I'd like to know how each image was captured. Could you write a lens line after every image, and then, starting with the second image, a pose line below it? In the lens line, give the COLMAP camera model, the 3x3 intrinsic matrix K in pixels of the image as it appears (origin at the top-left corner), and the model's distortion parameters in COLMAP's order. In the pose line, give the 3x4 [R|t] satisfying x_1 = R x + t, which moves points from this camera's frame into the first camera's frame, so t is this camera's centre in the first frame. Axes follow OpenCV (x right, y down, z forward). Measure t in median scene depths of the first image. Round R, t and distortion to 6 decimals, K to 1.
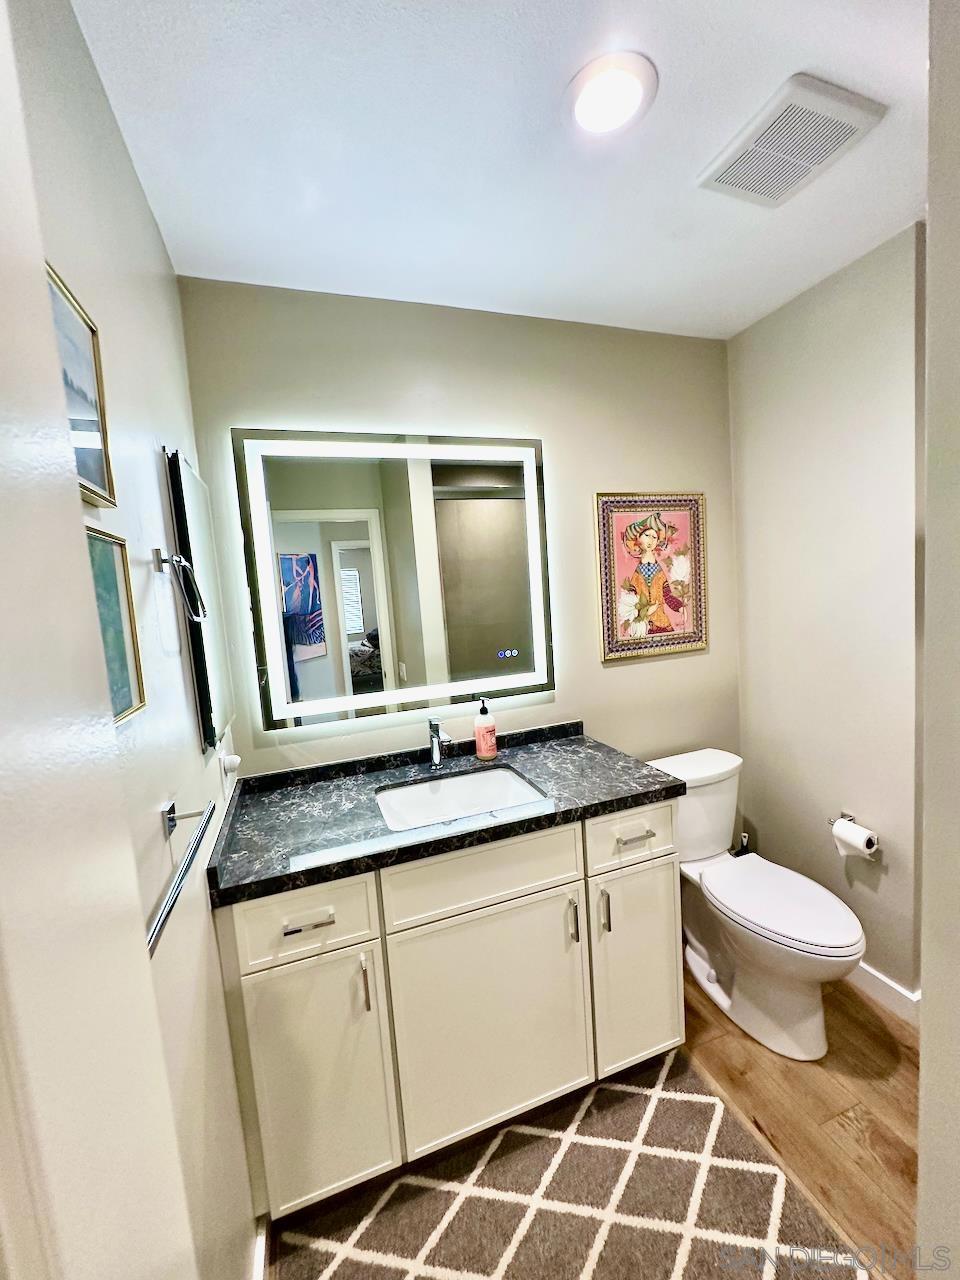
lens RADIAL K [[510.9, 0, 478.9], [0, 510.9, 644.3], [0, 0, 1]] dist [-0.005680, 0.000935]
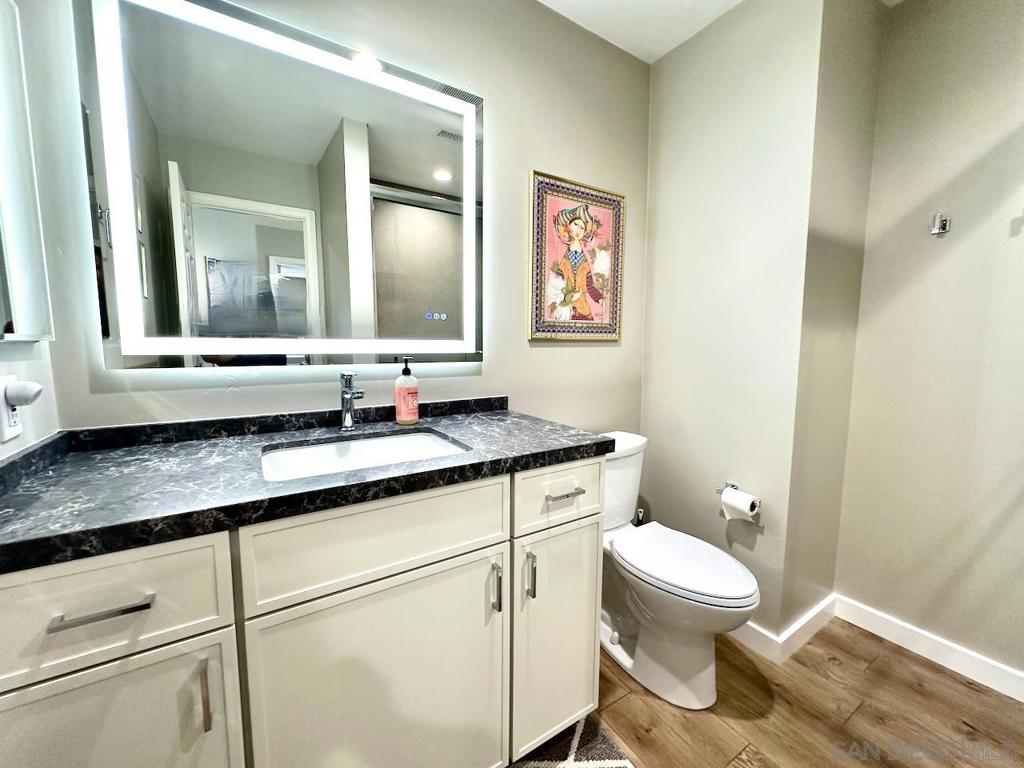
lens RADIAL K [[408.7, 0, 512.5], [0, 408.7, 385.6], [0, 0, 1]] dist [-0.005680, 0.000935]
pose [[0.969729, 0.052836, 0.238397, 0.019155], [-0.051846, 0.998601, -0.010425, 0.140026], [-0.238615, -0.002250, 0.971112, 0.218634]]
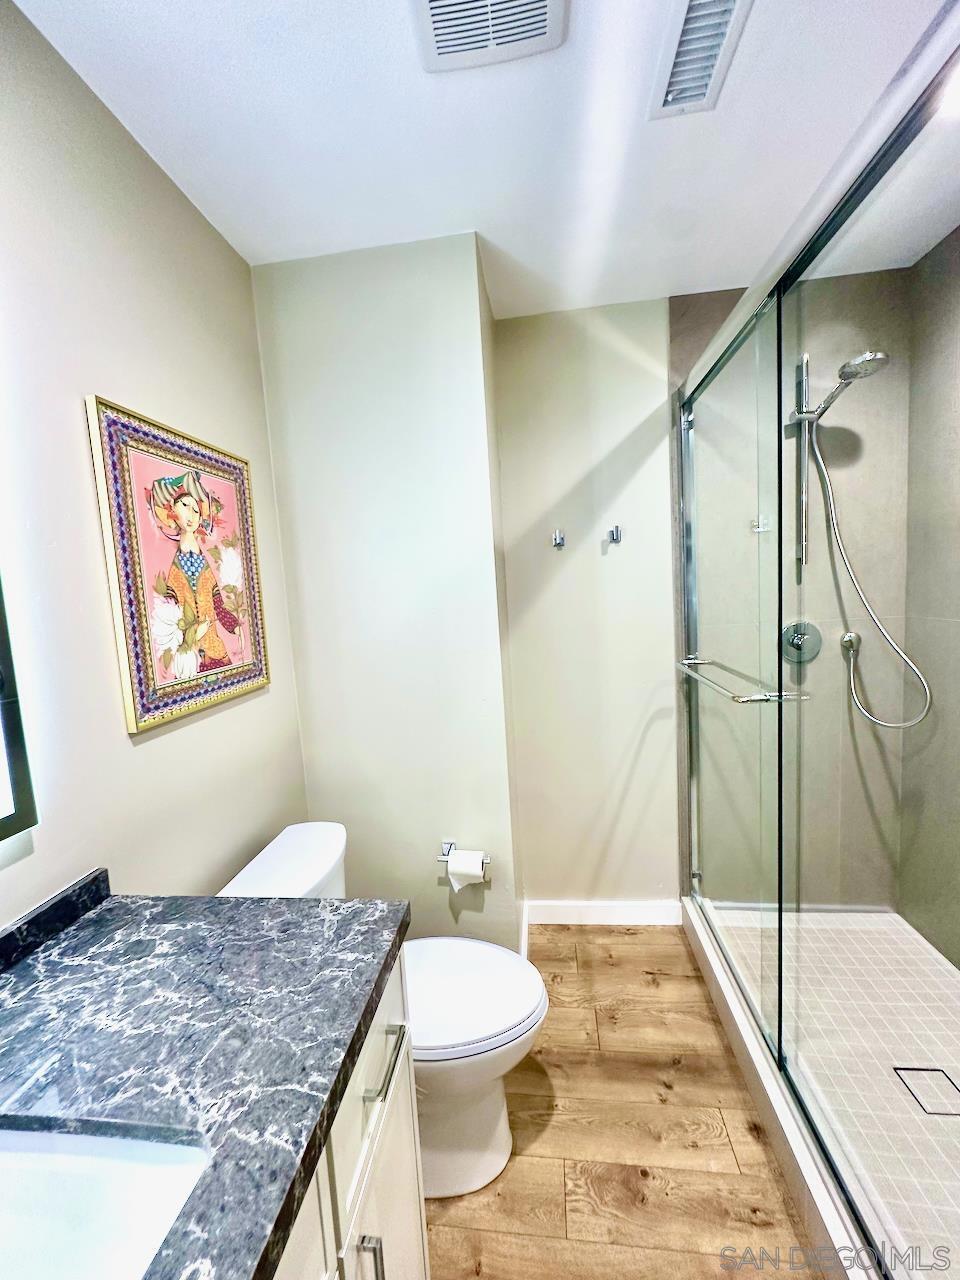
lens RADIAL K [[510.9, 0, 479.2], [0, 510.9, 640.9], [0, 0, 1]] dist [-0.005680, 0.000935]
pose [[0.437182, -0.043519, 0.898319, -0.059324], [0.121989, 0.992467, -0.011288, -0.009724], [-0.891061, 0.114520, 0.439198, 0.473529]]
